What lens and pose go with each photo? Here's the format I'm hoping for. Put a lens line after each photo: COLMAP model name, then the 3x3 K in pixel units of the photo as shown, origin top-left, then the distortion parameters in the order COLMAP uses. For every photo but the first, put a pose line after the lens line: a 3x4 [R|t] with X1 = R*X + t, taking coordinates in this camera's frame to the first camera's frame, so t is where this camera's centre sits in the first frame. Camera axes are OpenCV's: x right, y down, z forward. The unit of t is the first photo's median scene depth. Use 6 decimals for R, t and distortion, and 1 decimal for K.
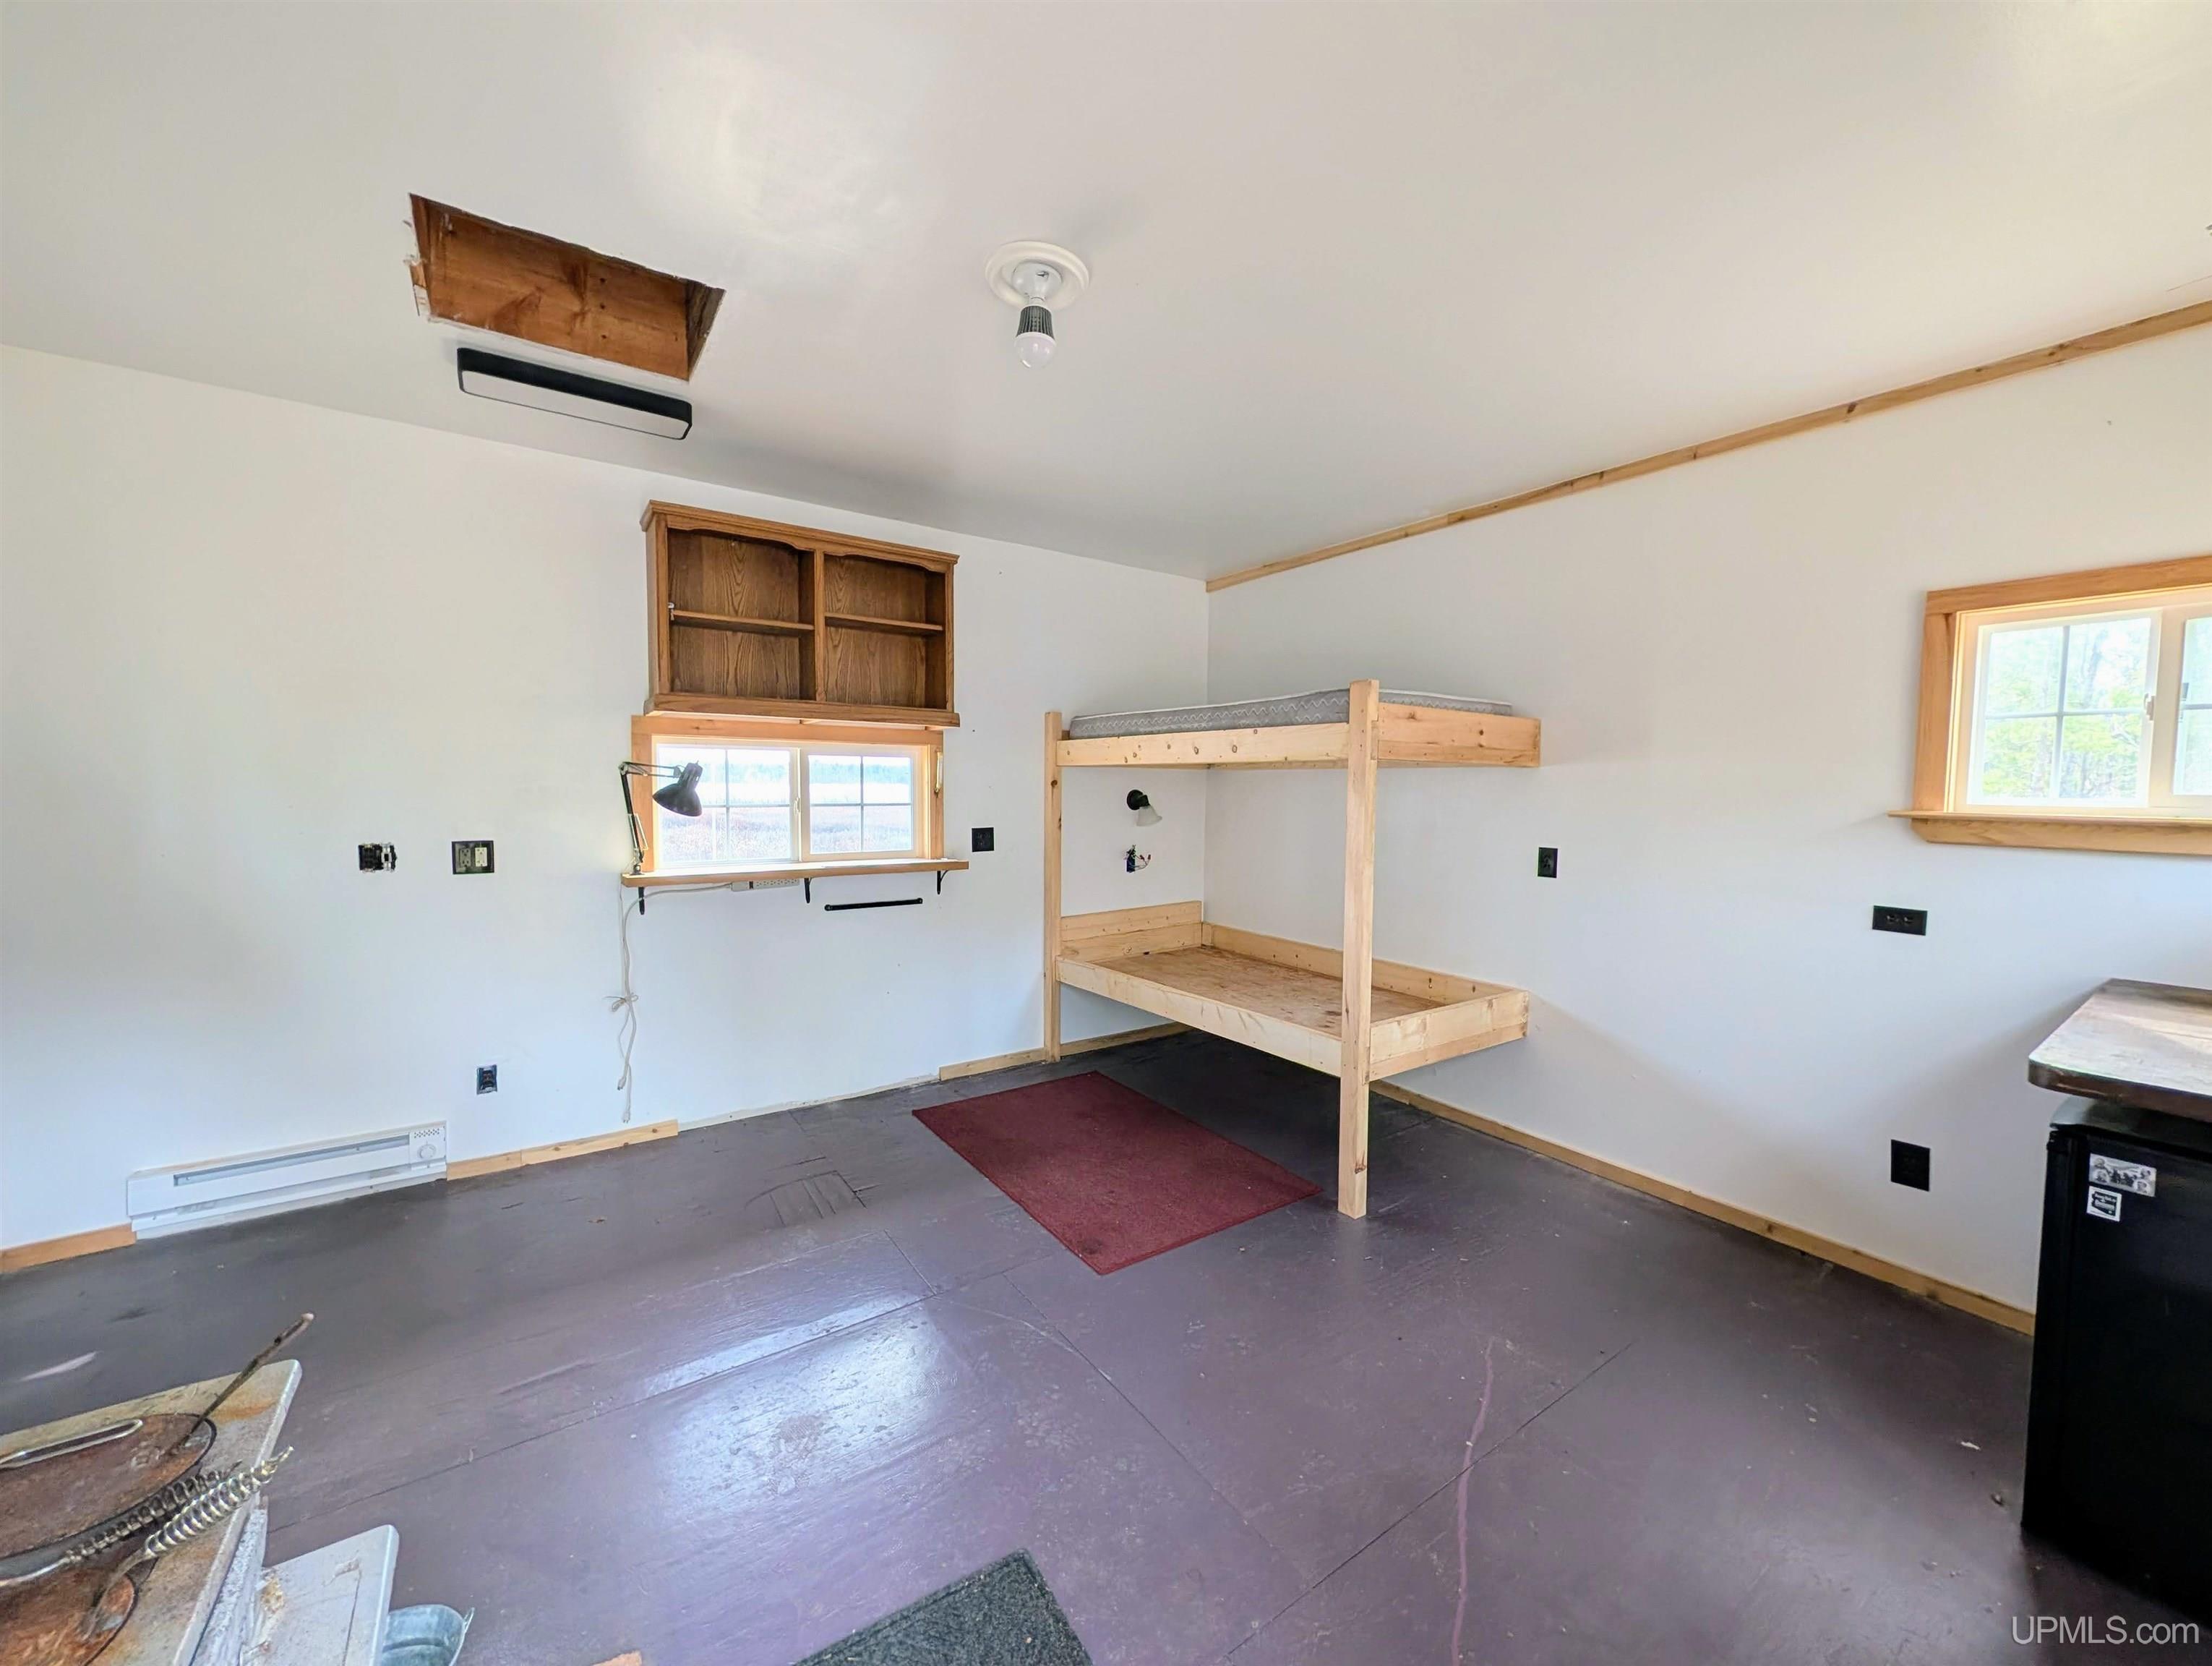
lens RADIAL K [[857.5, 0, 1115.9], [0, 857.5, 829.7], [0, 0, 1]] dist [0.001535, 0.000020]
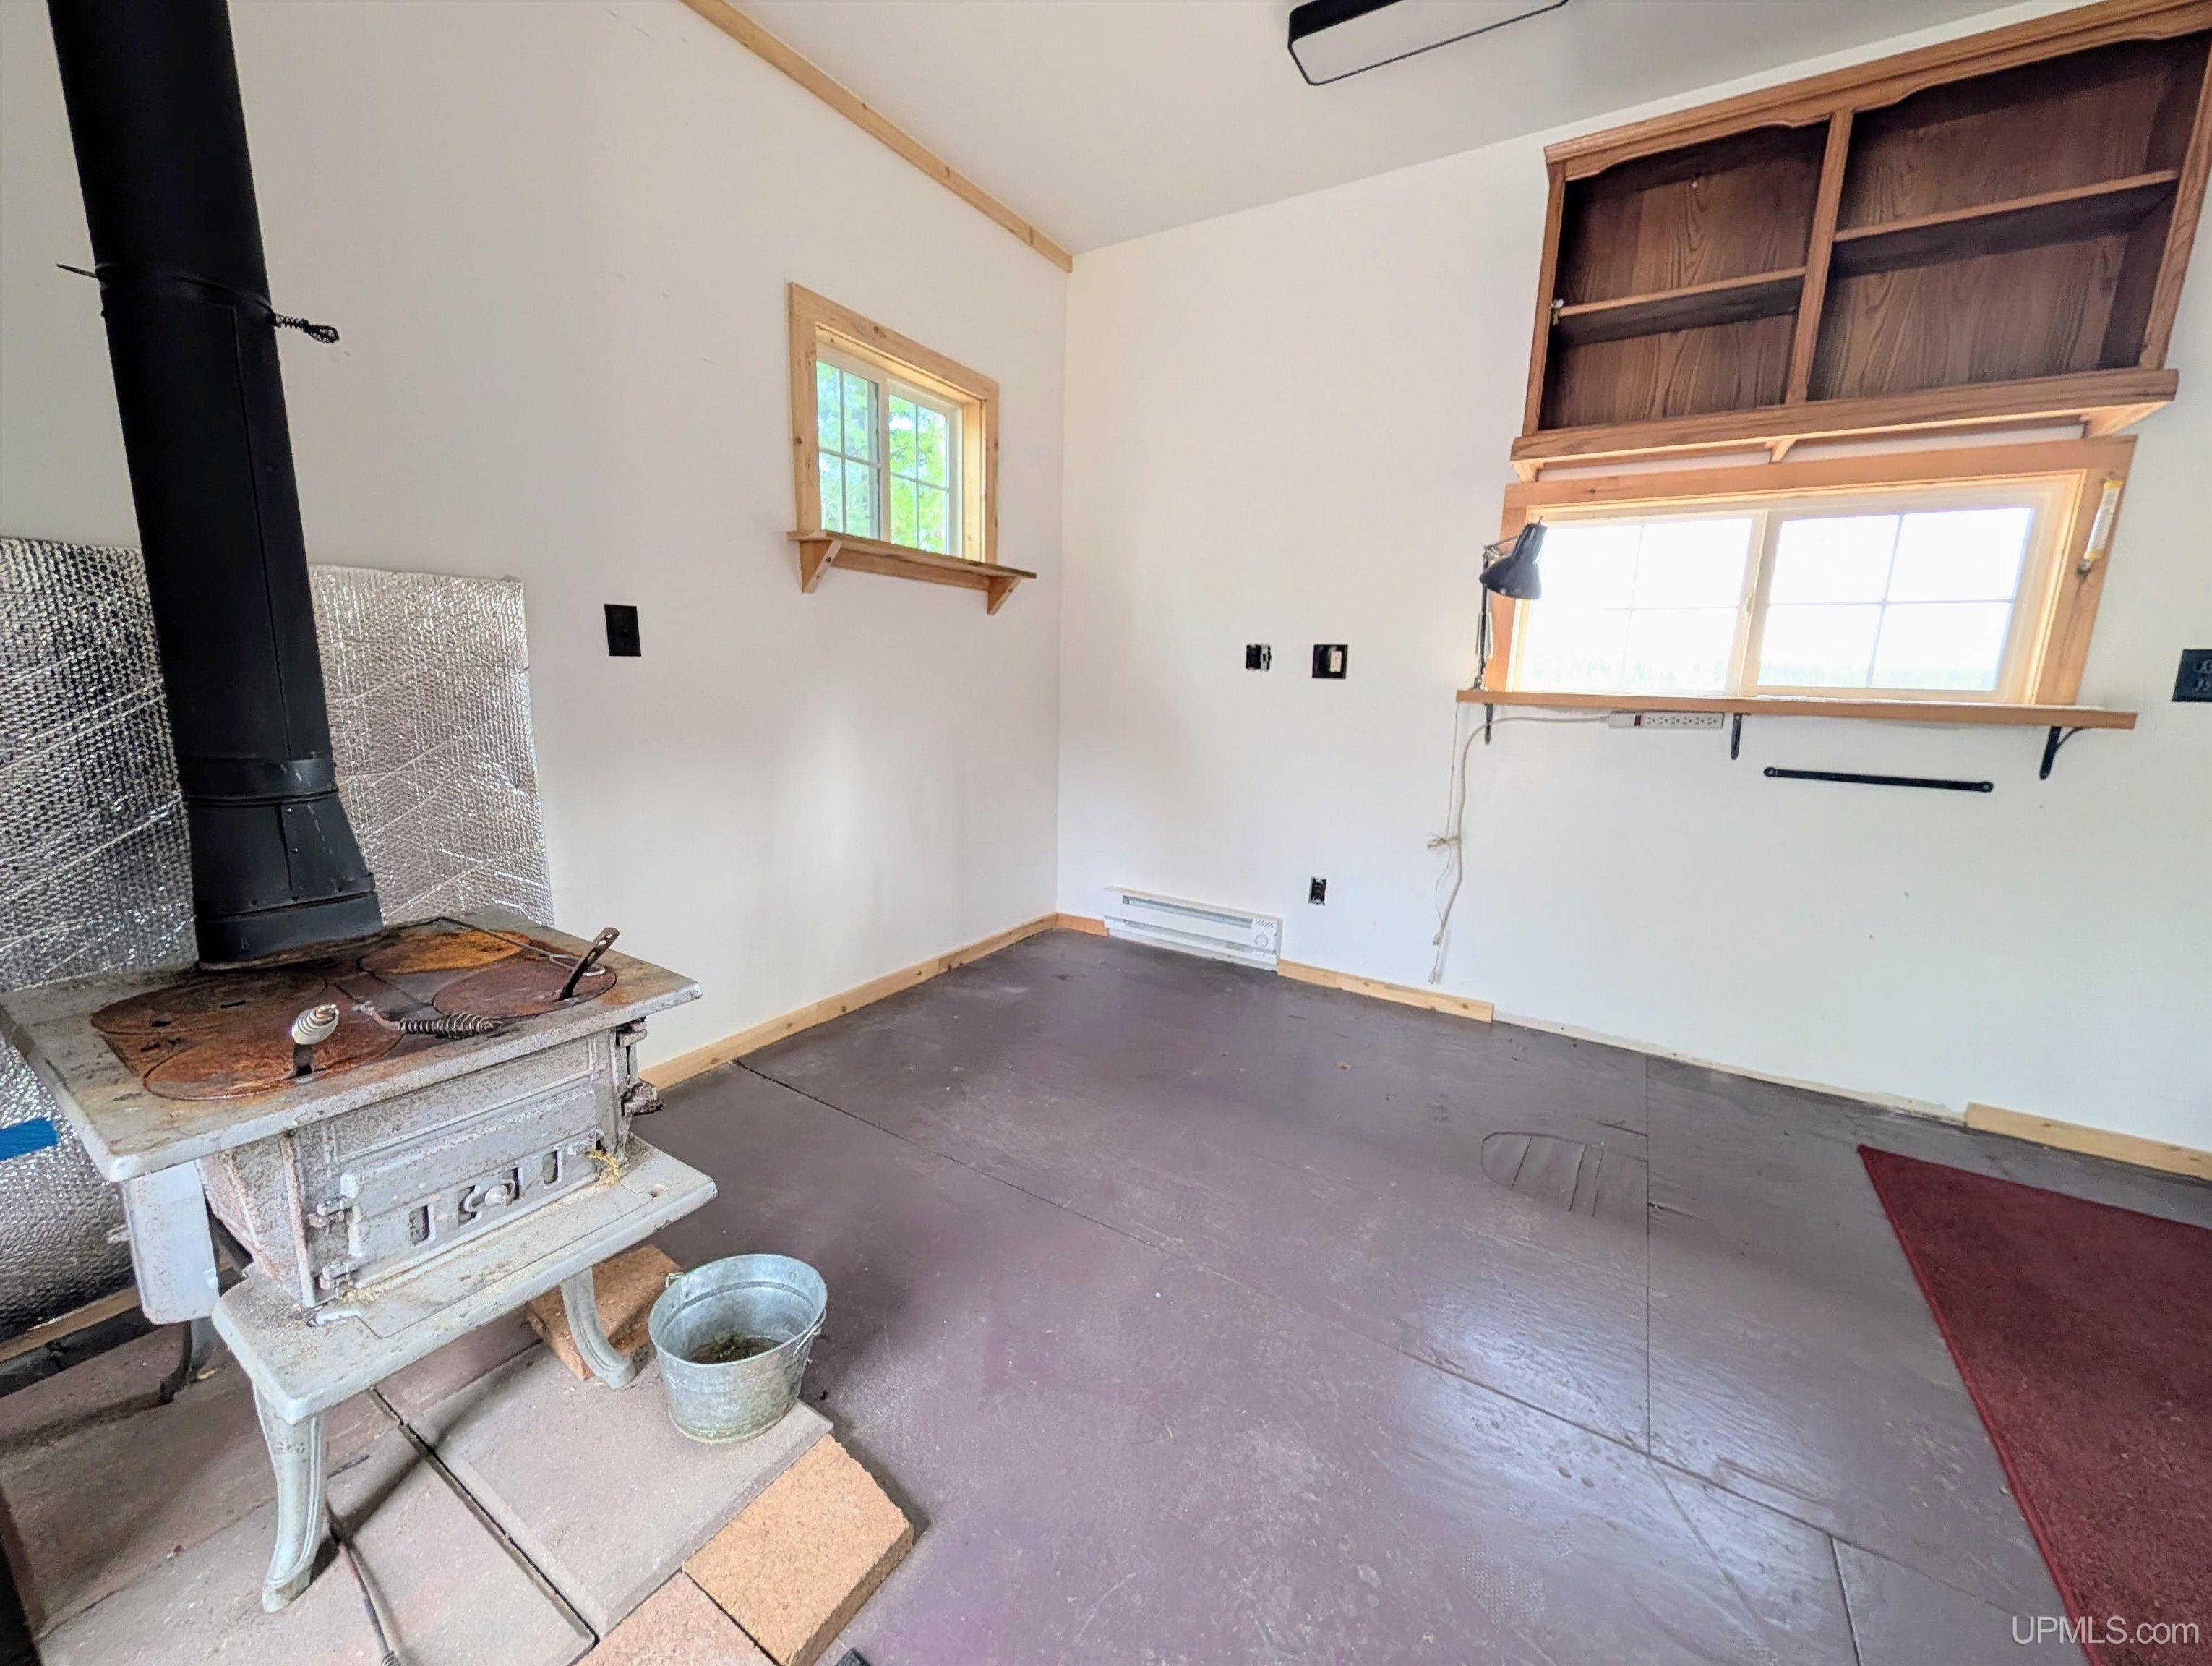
lens RADIAL K [[857.5, 0, 1090.4], [0, 857.5, 824.7], [0, 0, 1]] dist [0.001535, 0.000020]
pose [[0.388730, 0.166718, -0.906142, 0.045846], [-0.073692, 0.985968, 0.149791, 0.082046], [0.918400, 0.008547, 0.395561, 0.346801]]
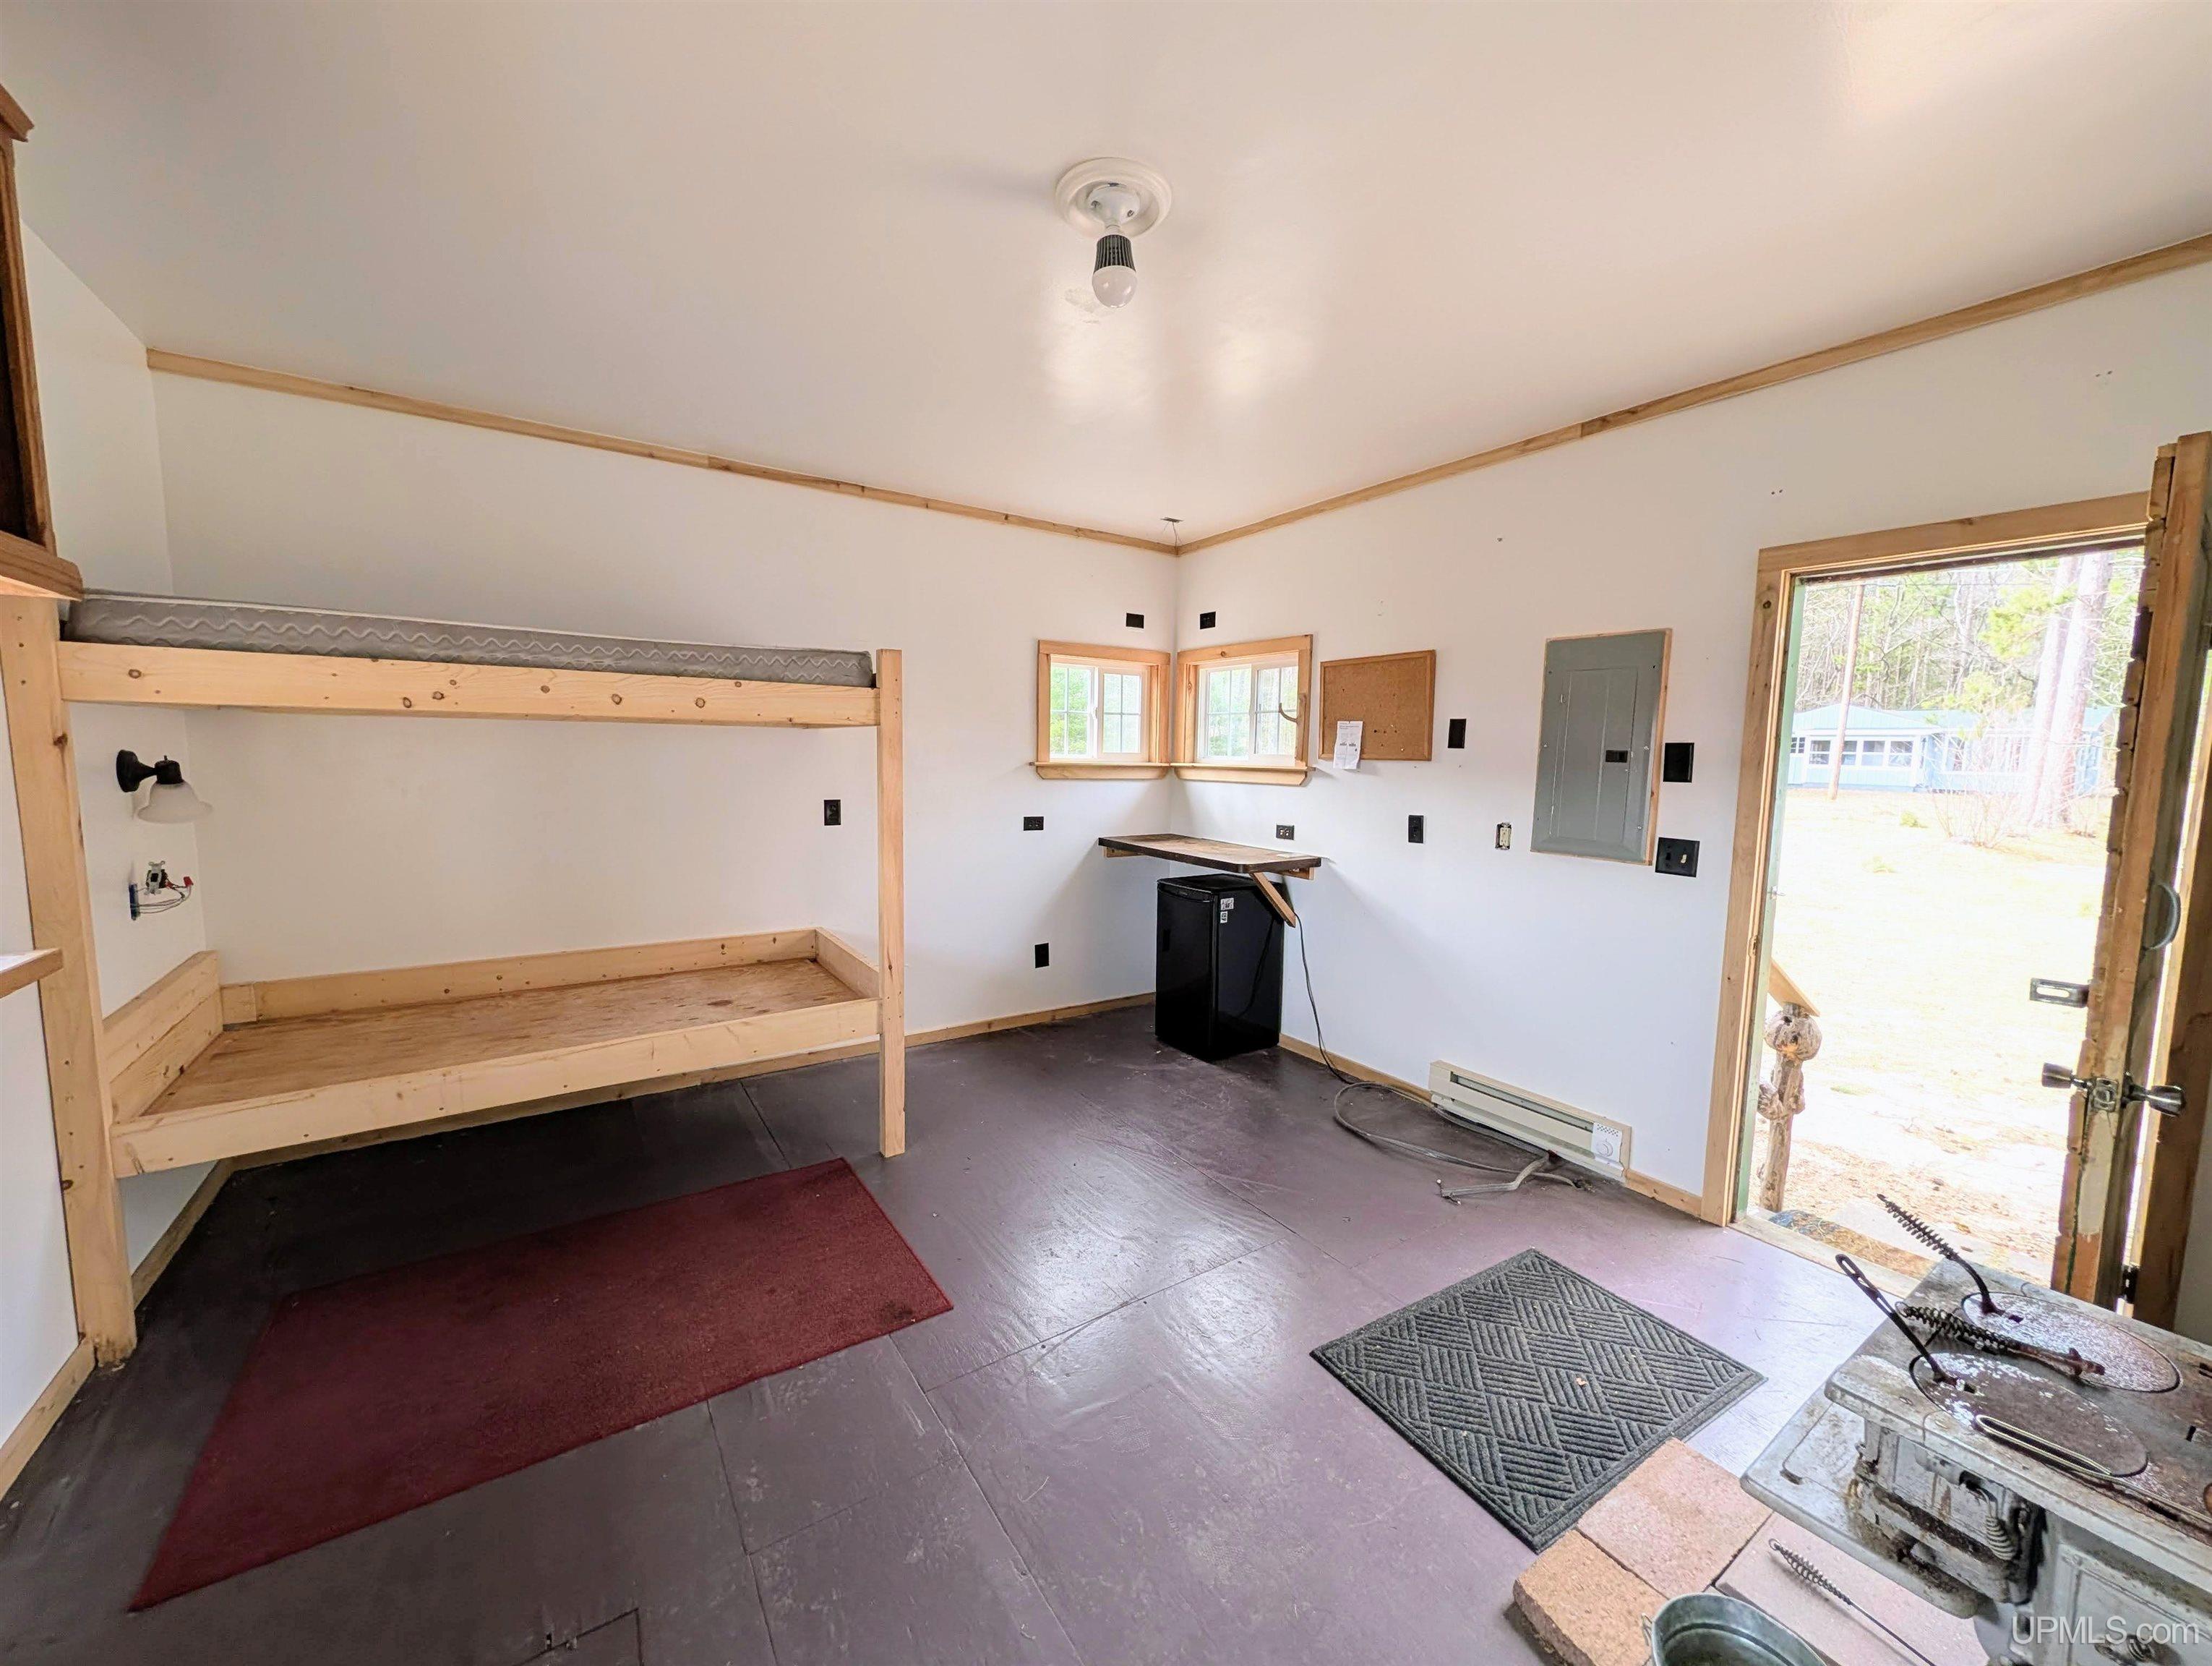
lens RADIAL K [[857.5, 0, 1102.1], [0, 857.5, 828.0], [0, 0, 1]] dist [0.001535, 0.000020]
pose [[0.020019, -0.105827, 0.994183, -0.631589], [0.033022, 0.993910, 0.105133, -0.049606], [-0.999254, 0.030726, 0.023391, 0.602069]]
